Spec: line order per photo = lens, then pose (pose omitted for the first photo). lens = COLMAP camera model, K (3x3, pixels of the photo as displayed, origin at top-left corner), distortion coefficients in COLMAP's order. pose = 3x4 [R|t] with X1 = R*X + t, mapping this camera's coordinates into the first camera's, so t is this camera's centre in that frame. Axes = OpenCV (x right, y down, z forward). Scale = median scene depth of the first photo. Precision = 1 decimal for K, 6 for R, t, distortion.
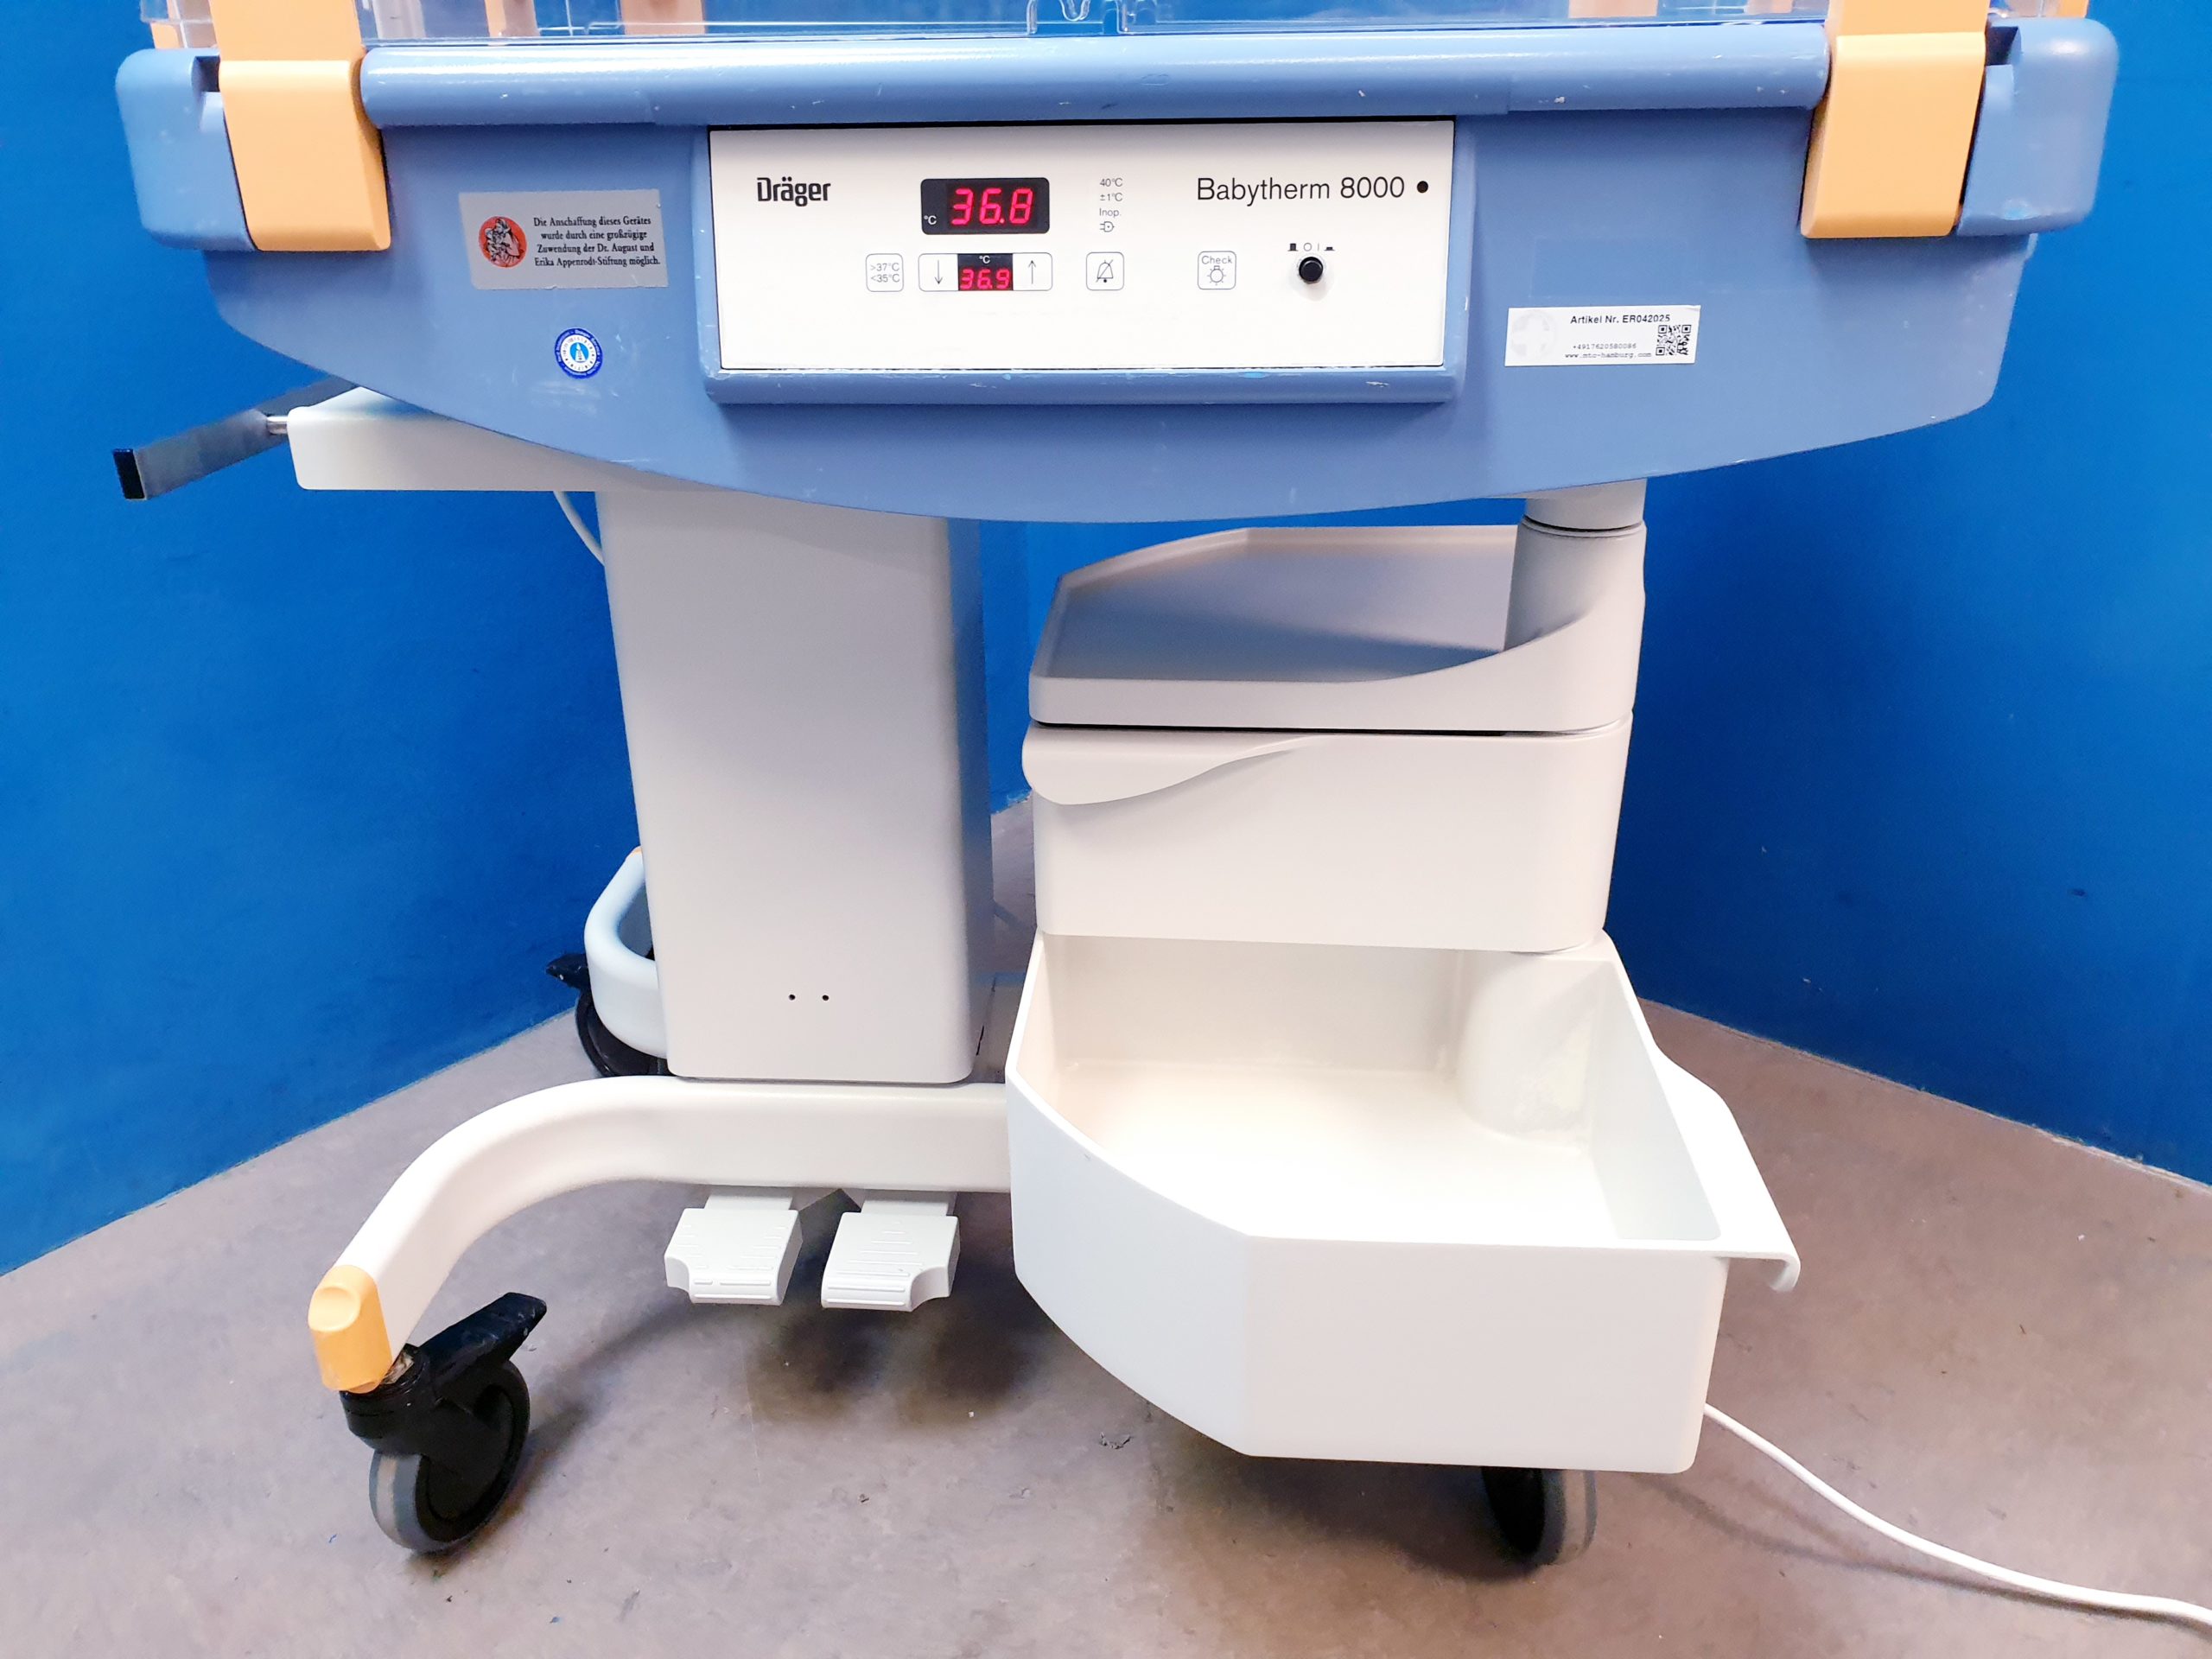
lens RADIAL K [[1732.0, 0, 1061.0], [0, 1732.0, 792.9], [0, 0, 1]] dist [0.013767, -0.014110]
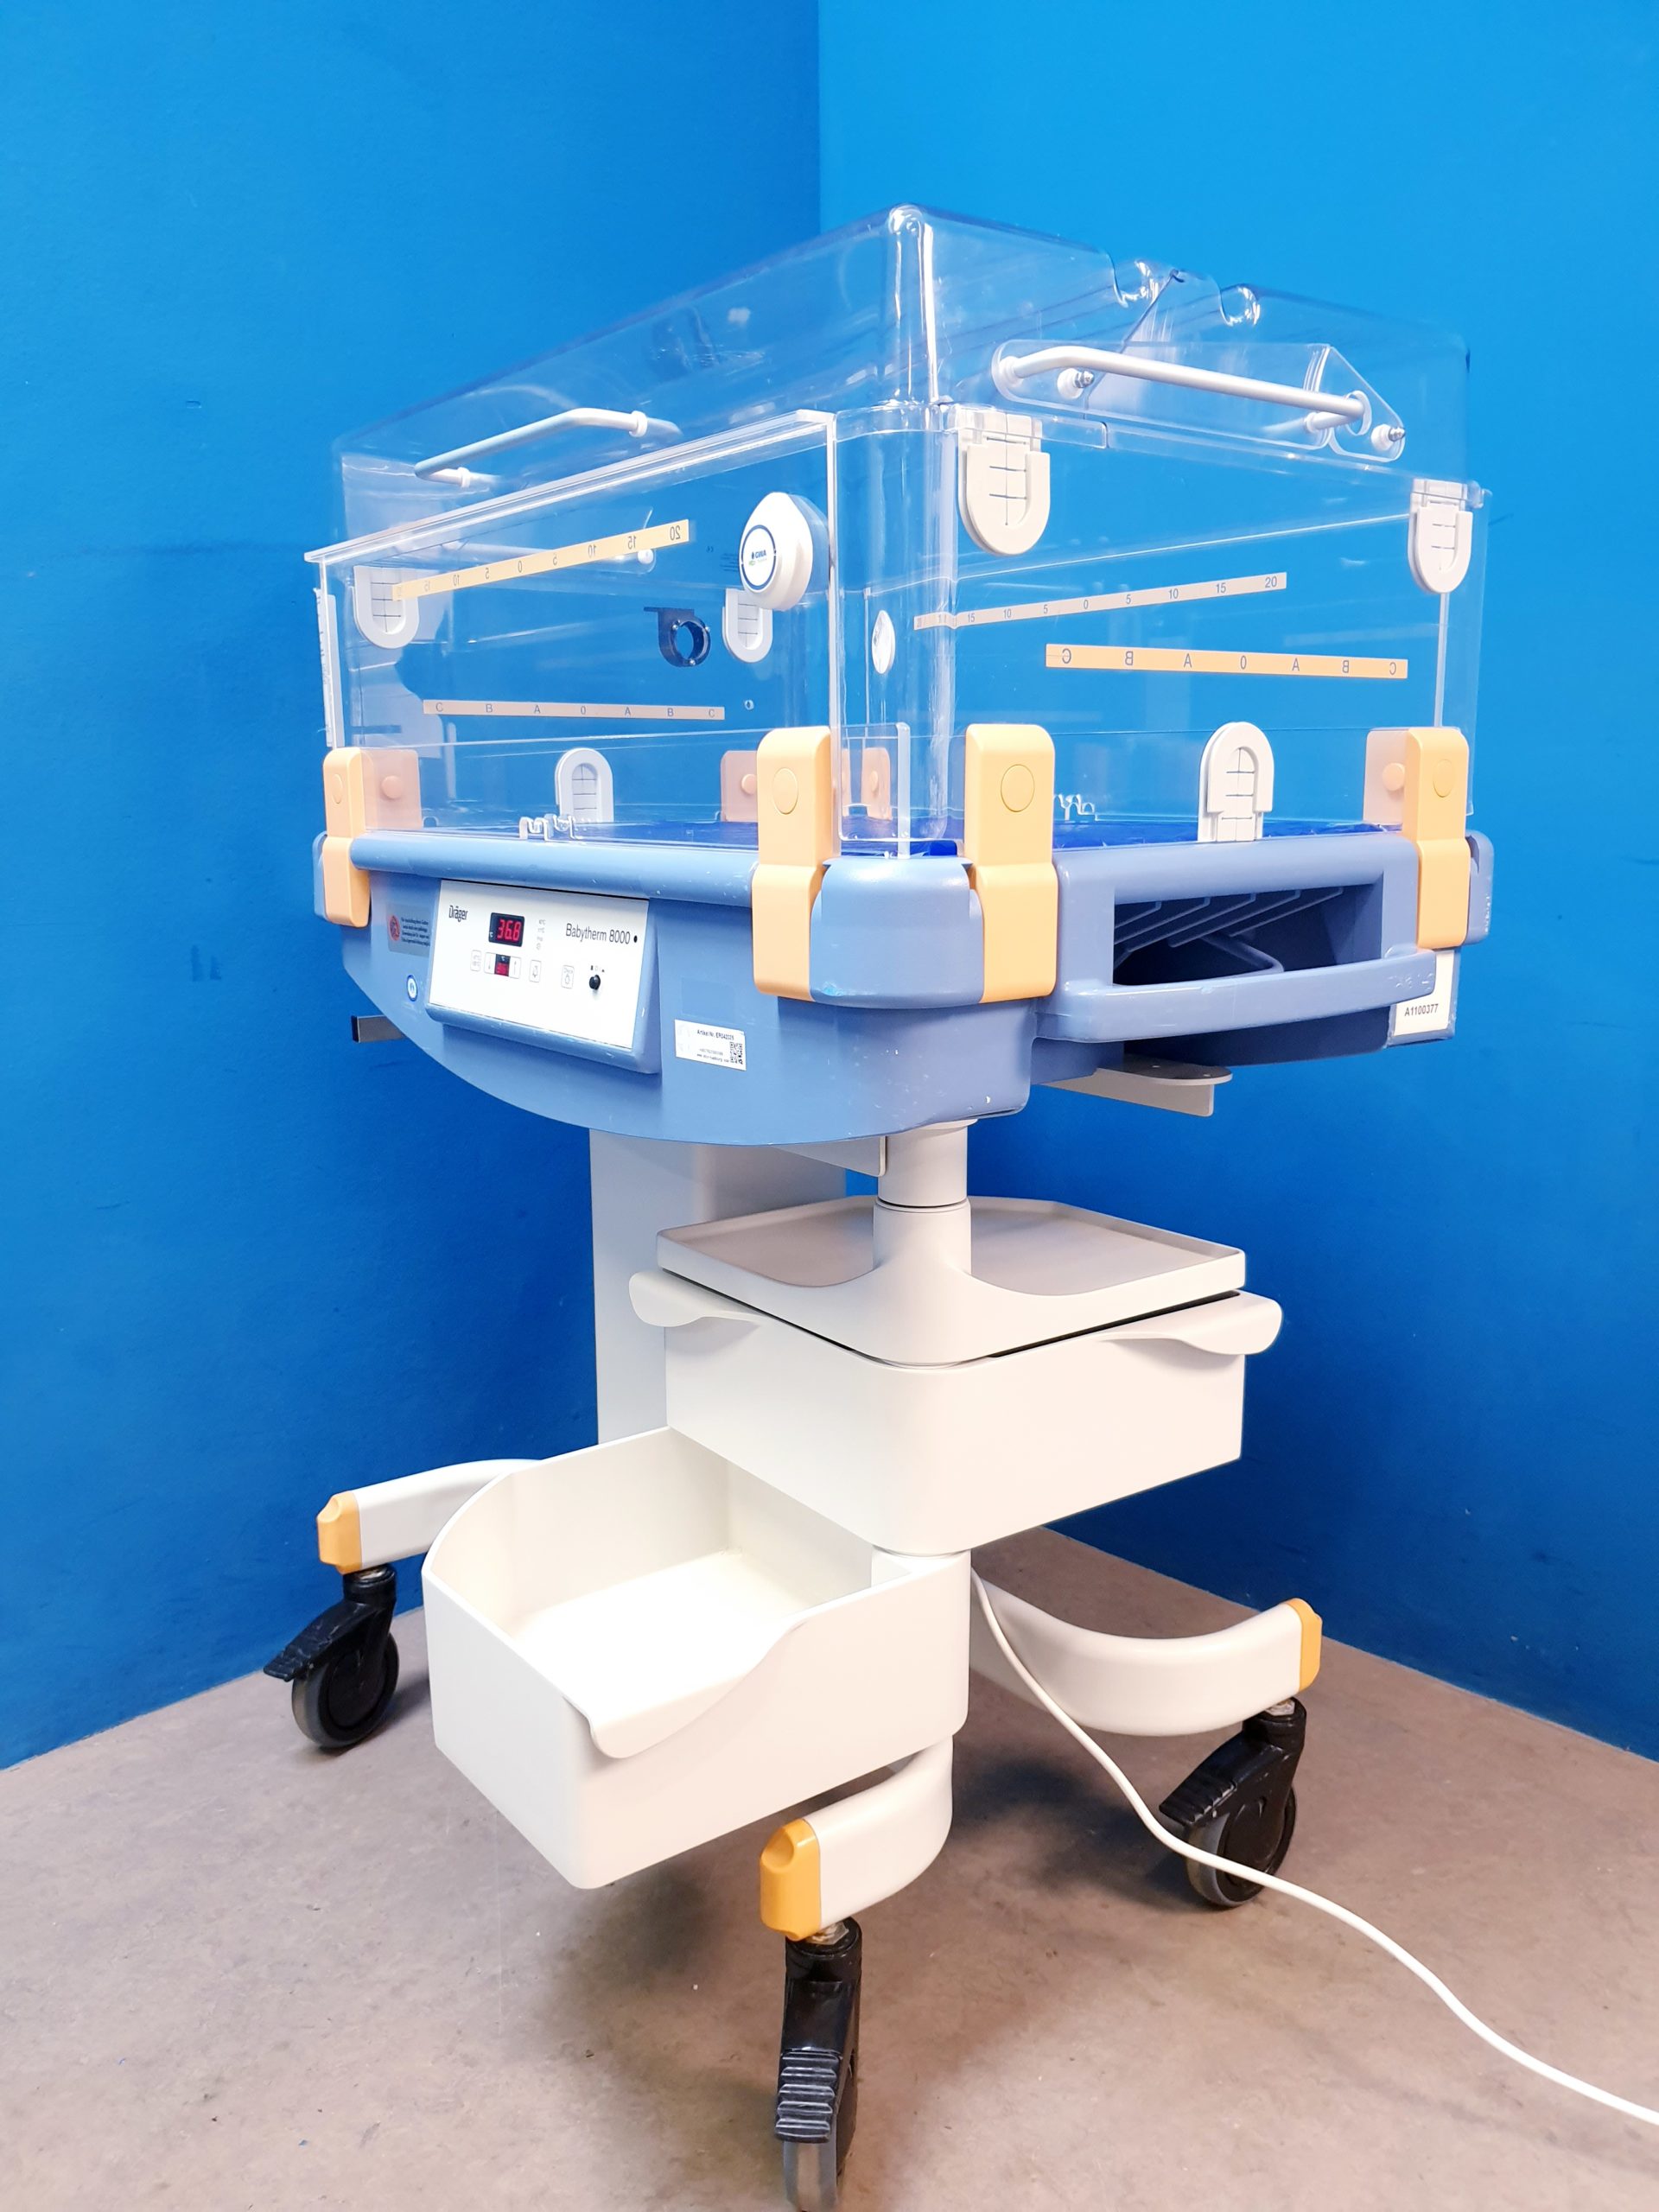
lens RADIAL K [[1732.0, 0, 827.0], [0, 1732.0, 1121.0], [0, 0, 1]] dist [0.013767, -0.014110]
pose [[0.666357, 0.156333, -0.729060, 1.455762], [-0.287817, 0.955922, -0.058084, -0.143170], [0.687844, 0.248541, 0.681981, 0.077185]]
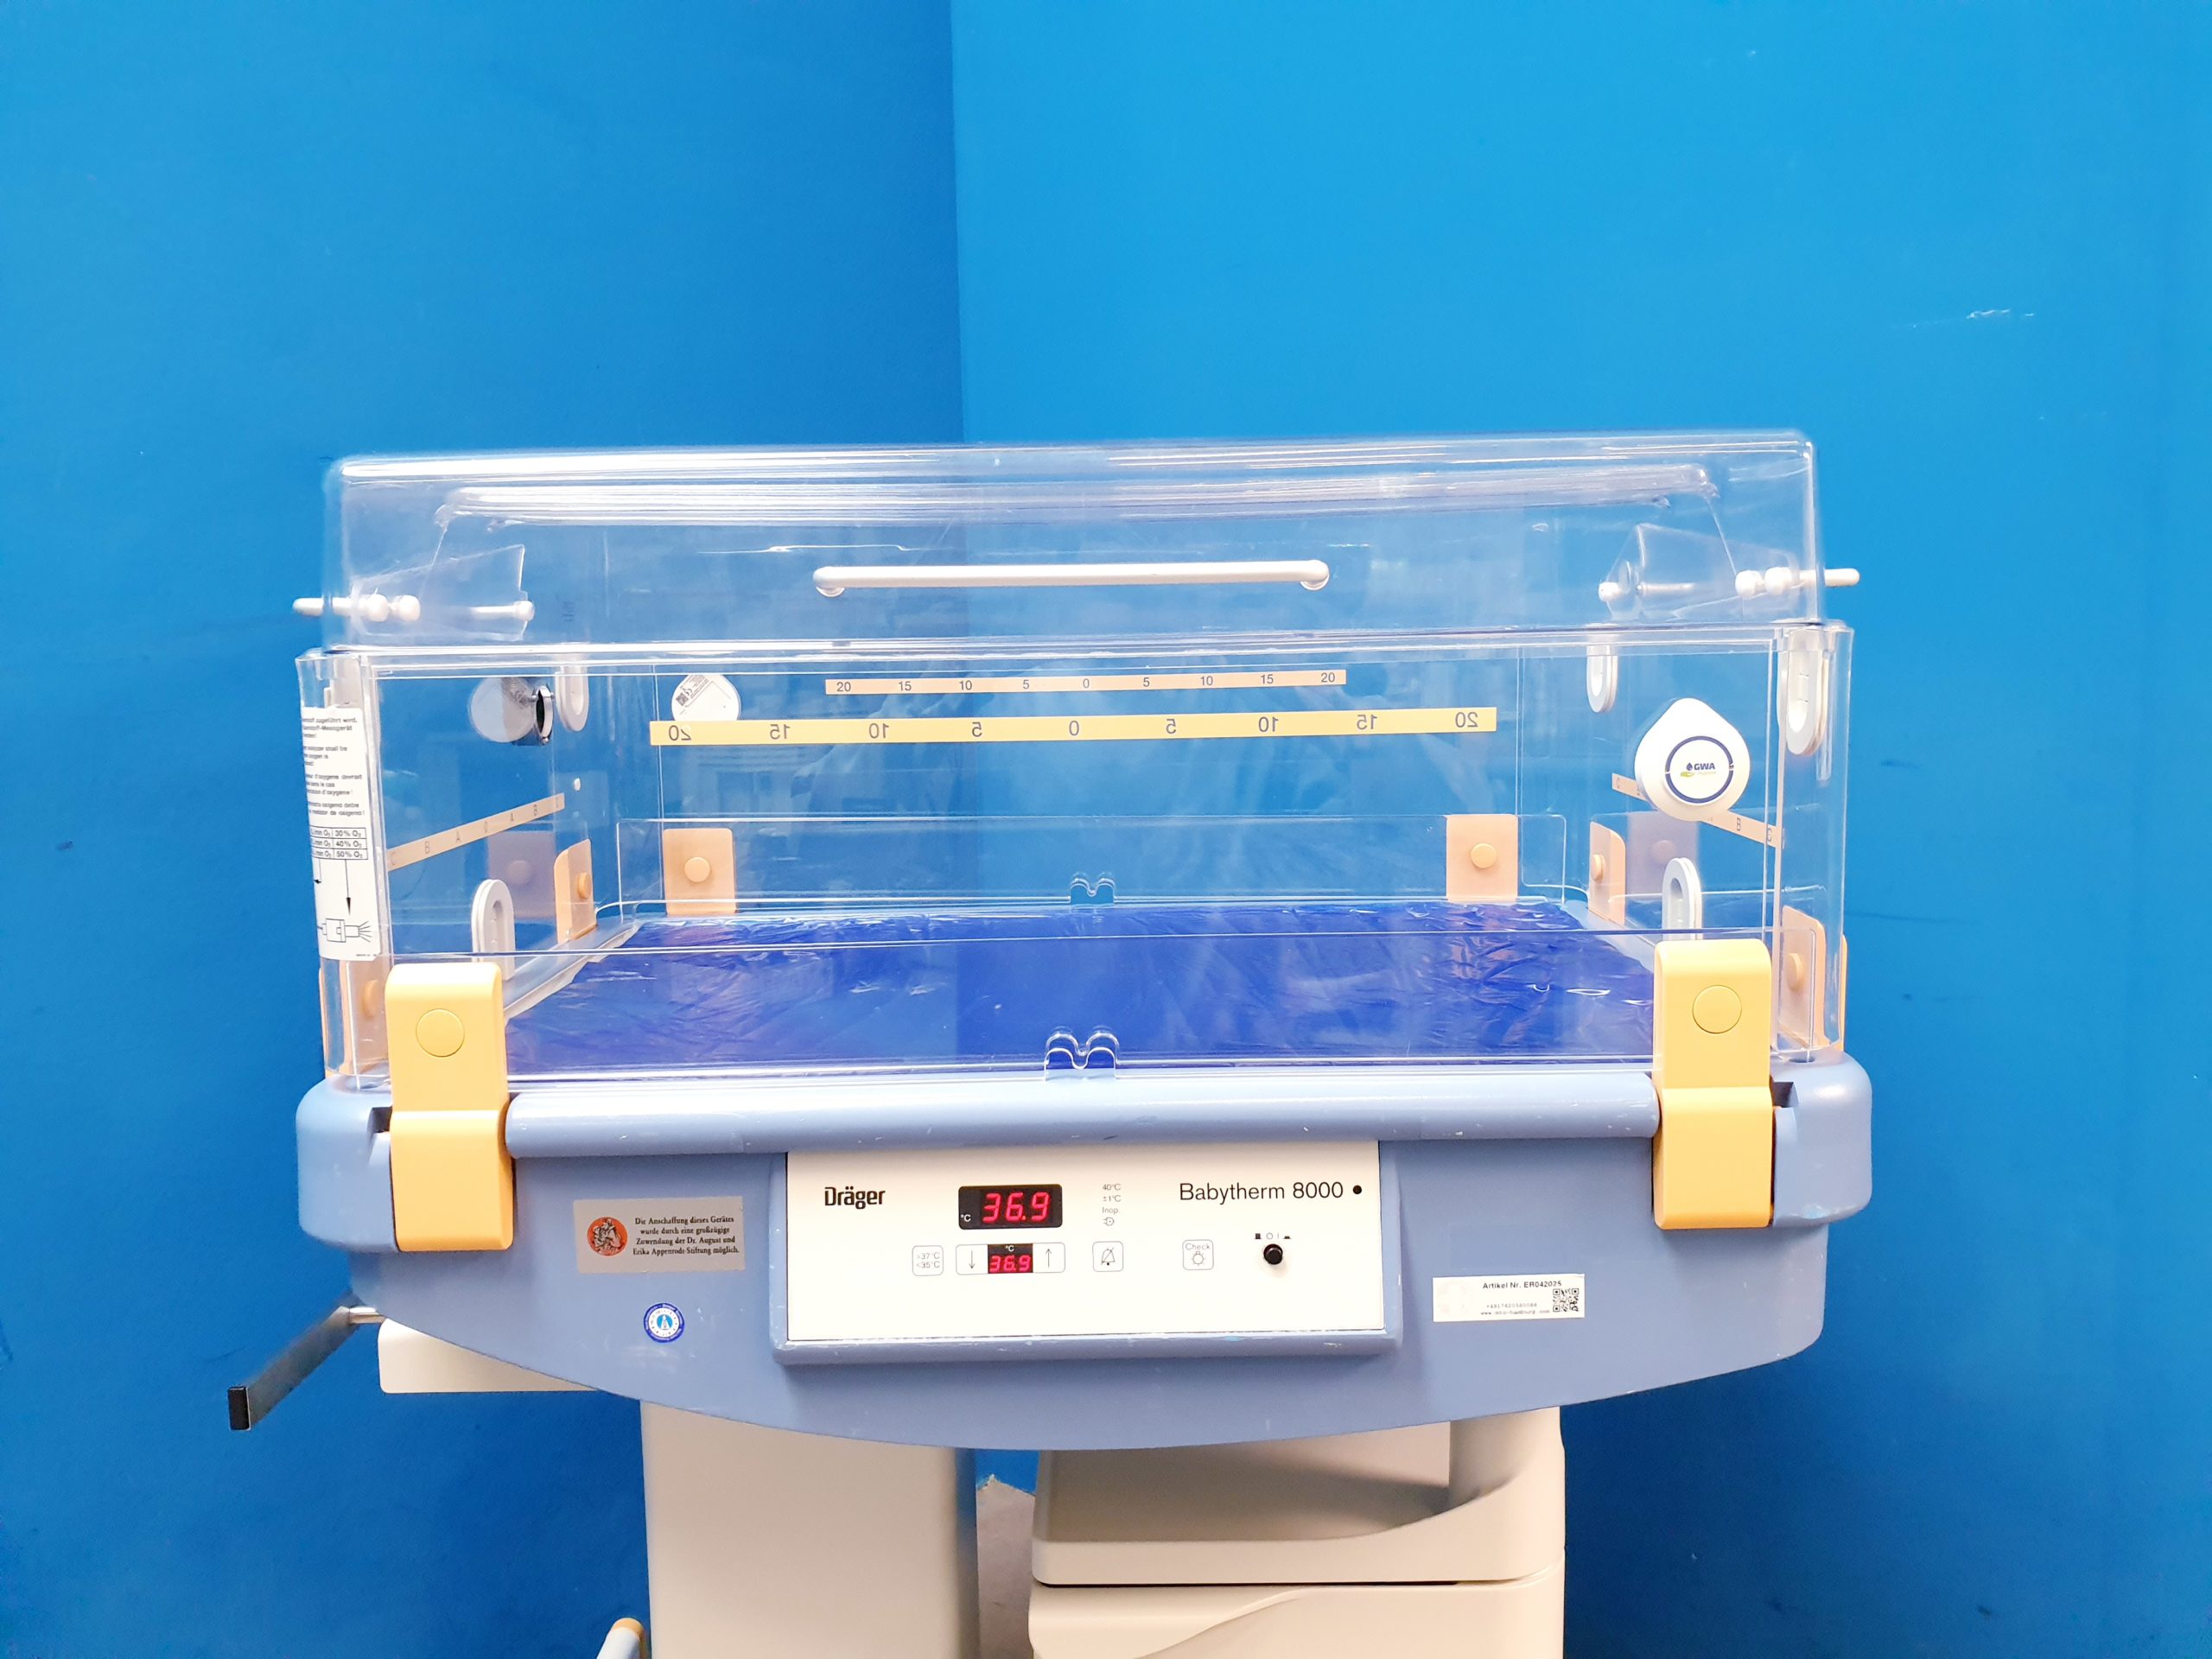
lens RADIAL K [[1732.0, 0, 1110.0], [0, 1732.0, 797.6], [0, 0, 1]] dist [0.013767, -0.014110]
pose [[0.997358, -0.012588, 0.071546, -0.056574], [0.032629, 0.957564, -0.286367, -0.257758], [-0.064905, 0.287945, 0.955445, -0.268023]]
